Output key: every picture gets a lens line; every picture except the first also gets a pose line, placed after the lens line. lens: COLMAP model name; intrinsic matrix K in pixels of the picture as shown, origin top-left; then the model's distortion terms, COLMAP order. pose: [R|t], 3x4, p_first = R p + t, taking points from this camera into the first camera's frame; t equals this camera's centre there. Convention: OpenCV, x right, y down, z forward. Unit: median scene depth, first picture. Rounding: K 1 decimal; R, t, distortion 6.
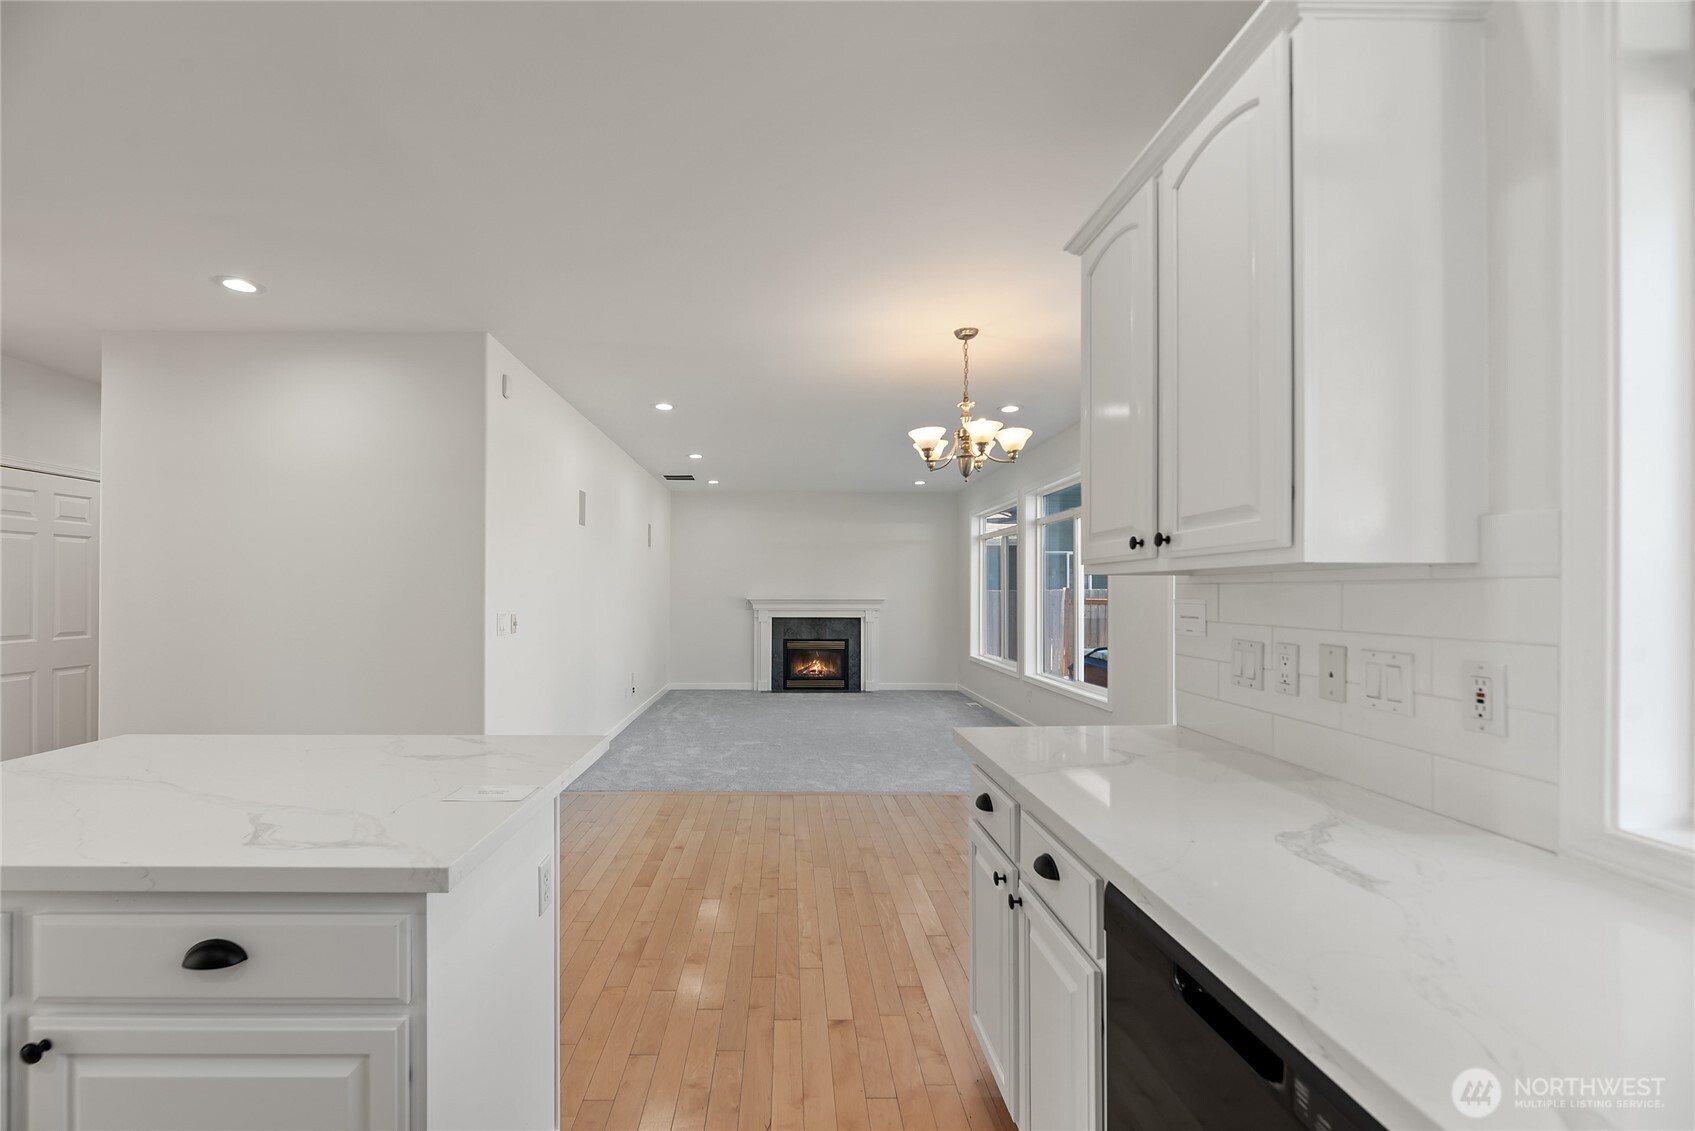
lens RADIAL K [[697.0, 0, 832.6], [0, 697.0, 570.8], [0, 0, 1]] dist [-0.001650, -0.000426]
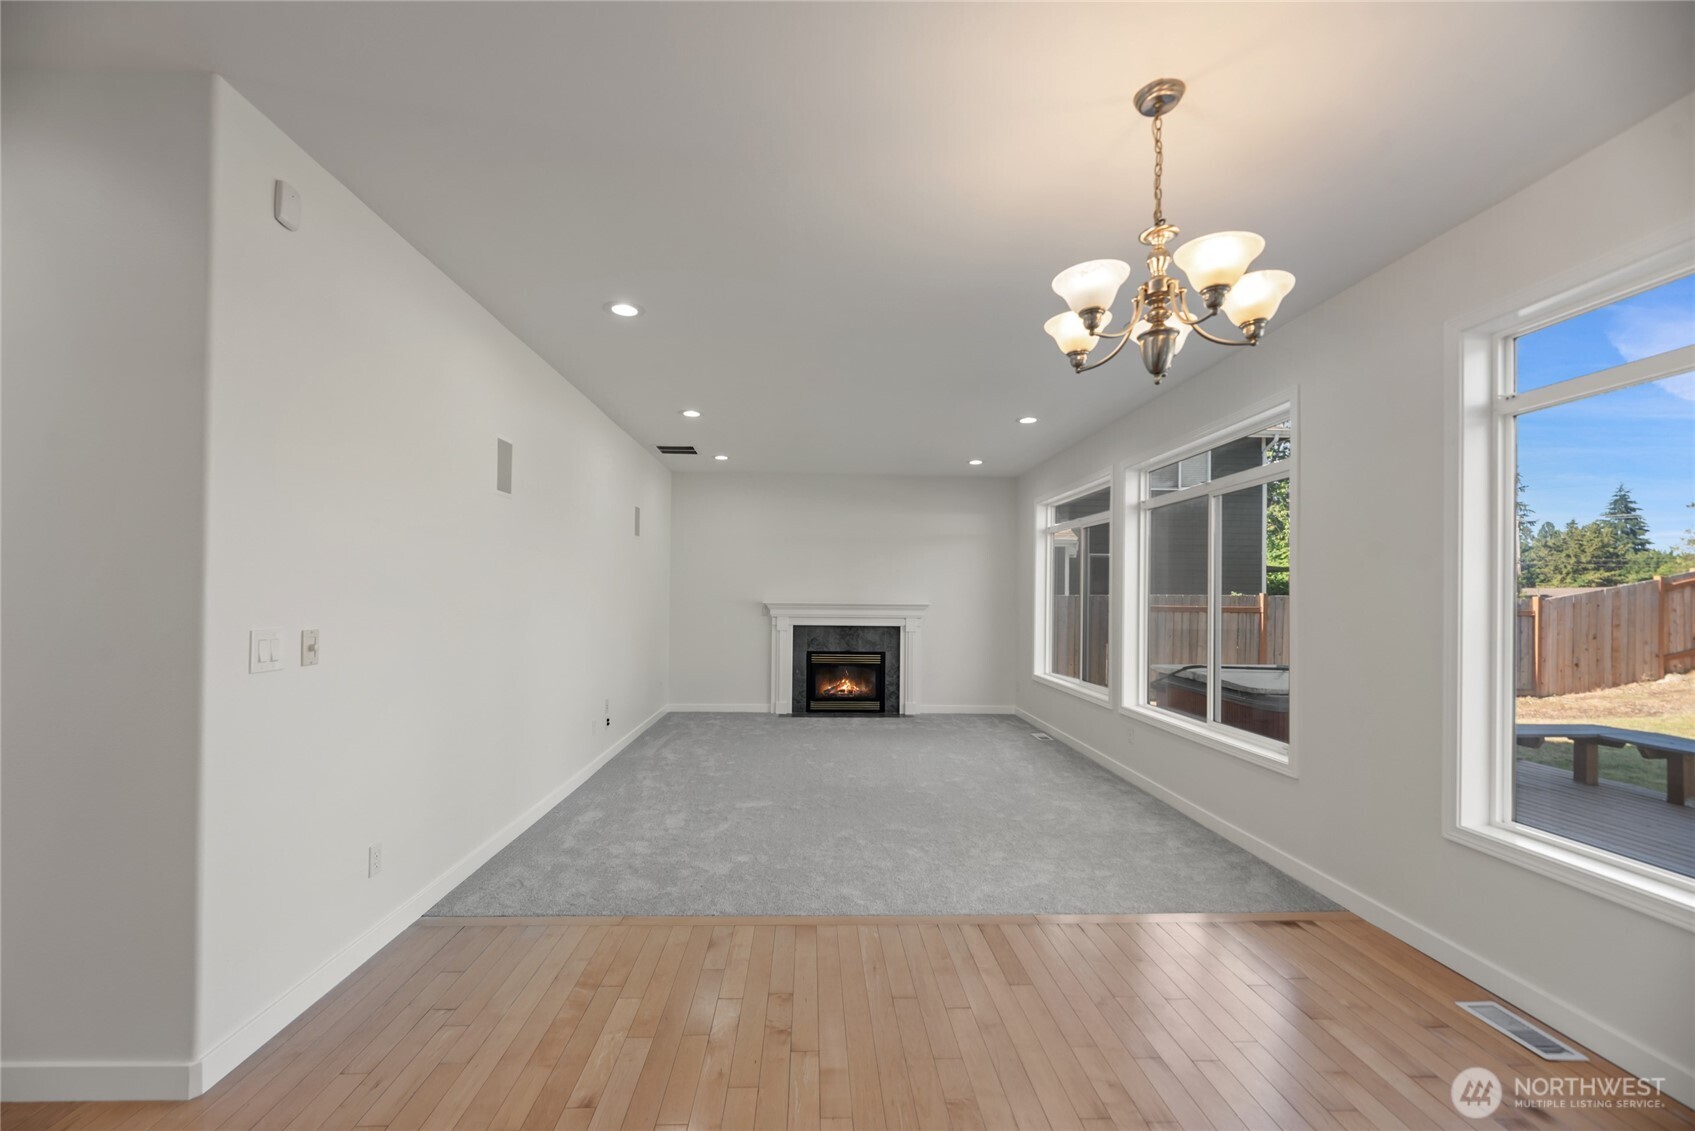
lens RADIAL K [[697.0, 0, 862.4], [0, 697.0, 582.3], [0, 0, 1]] dist [-0.001650, -0.000426]
pose [[0.999942, 0.009187, 0.005629, -0.018548], [-0.009252, 0.999890, 0.011616, 0.009909], [-0.005521, -0.011668, 0.999917, 0.319272]]
